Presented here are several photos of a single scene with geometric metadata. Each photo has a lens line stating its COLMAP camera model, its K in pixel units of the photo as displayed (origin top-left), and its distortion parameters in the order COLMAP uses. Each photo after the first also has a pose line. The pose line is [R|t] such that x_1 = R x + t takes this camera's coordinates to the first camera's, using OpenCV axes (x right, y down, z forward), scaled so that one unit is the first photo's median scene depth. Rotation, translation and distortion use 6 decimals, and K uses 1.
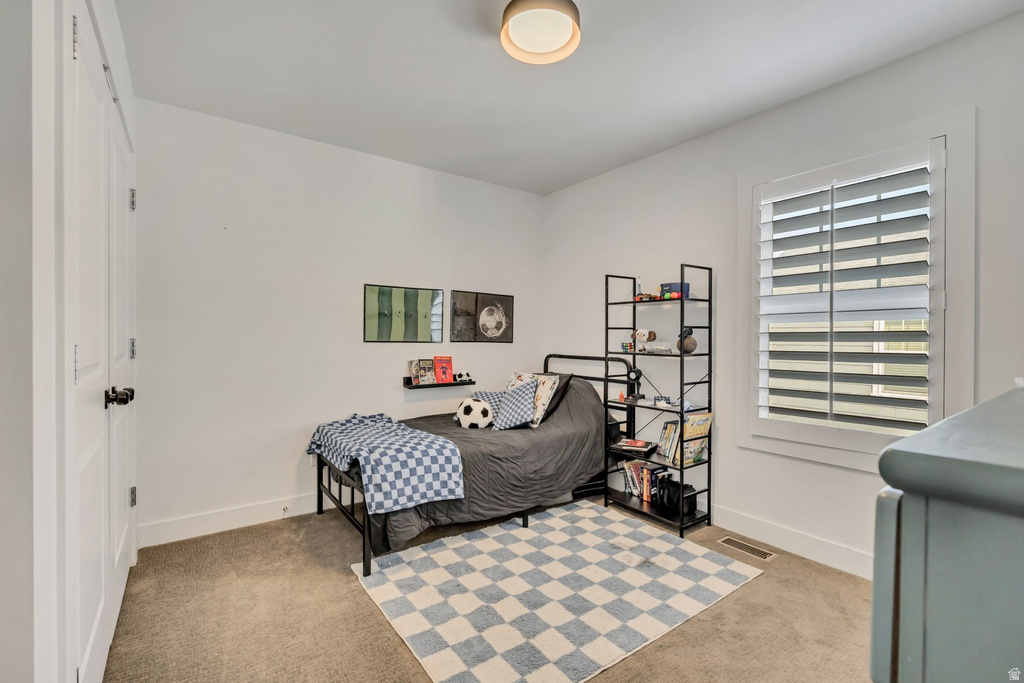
lens RADIAL K [[466.5, 0, 513.3], [0, 466.5, 341.3], [0, 0, 1]] dist [-0.000589, -0.000041]
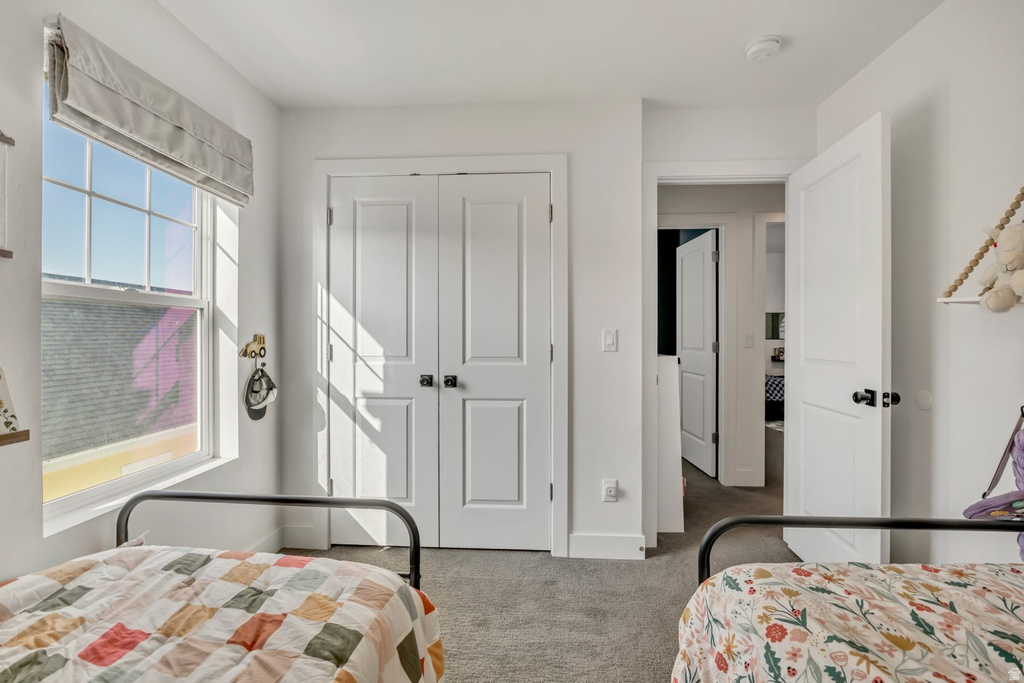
lens RADIAL K [[466.5, 0, 511.6], [0, 466.5, 338.9], [0, 0, 1]] dist [-0.000589, -0.000041]
pose [[0.779895, -0.000626, -0.625910, 0.249849], [-0.001548, 0.999995, -0.002930, 0.009735], [0.625908, 0.003254, 0.779890, -2.030718]]
